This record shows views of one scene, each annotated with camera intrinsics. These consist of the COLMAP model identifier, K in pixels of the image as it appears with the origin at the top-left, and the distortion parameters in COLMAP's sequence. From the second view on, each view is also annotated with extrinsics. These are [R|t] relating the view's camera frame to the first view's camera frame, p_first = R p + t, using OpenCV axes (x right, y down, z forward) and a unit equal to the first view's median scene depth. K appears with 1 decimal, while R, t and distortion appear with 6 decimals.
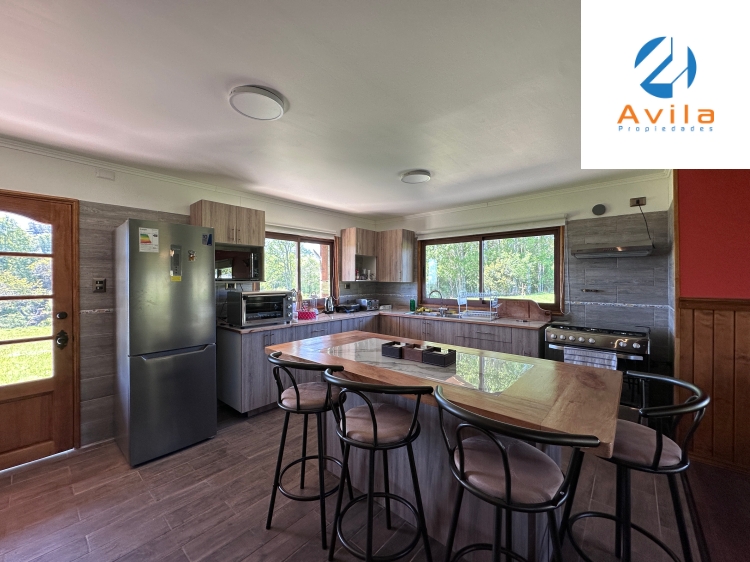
lens RADIAL K [[299.4, 0, 374.3], [0, 299.4, 280.1], [0, 0, 1]] dist [-0.001633, -0.000046]
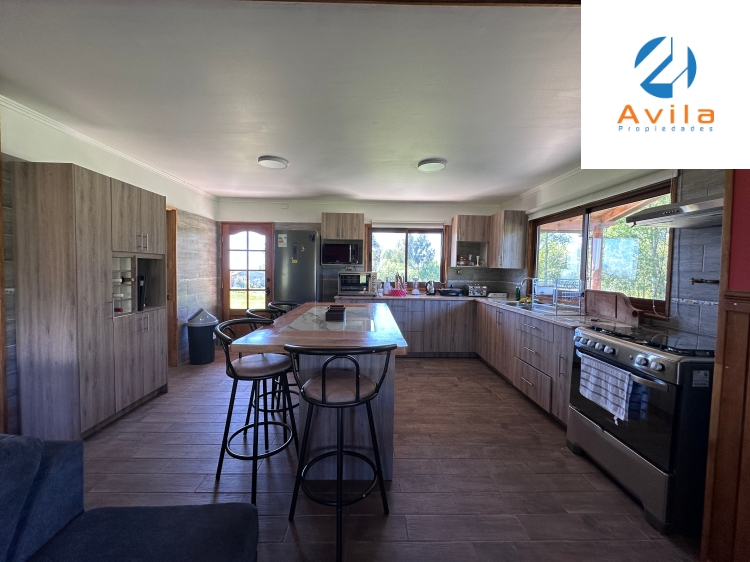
lens RADIAL K [[299.4, 0, 374.3], [0, 299.4, 280.1], [0, 0, 1]] dist [-0.001633, -0.000046]
pose [[0.671924, 0.040093, -0.739534, 0.536384], [-0.018370, 0.999129, 0.037476, 0.016942], [0.740392, -0.011596, 0.672075, 0.089153]]
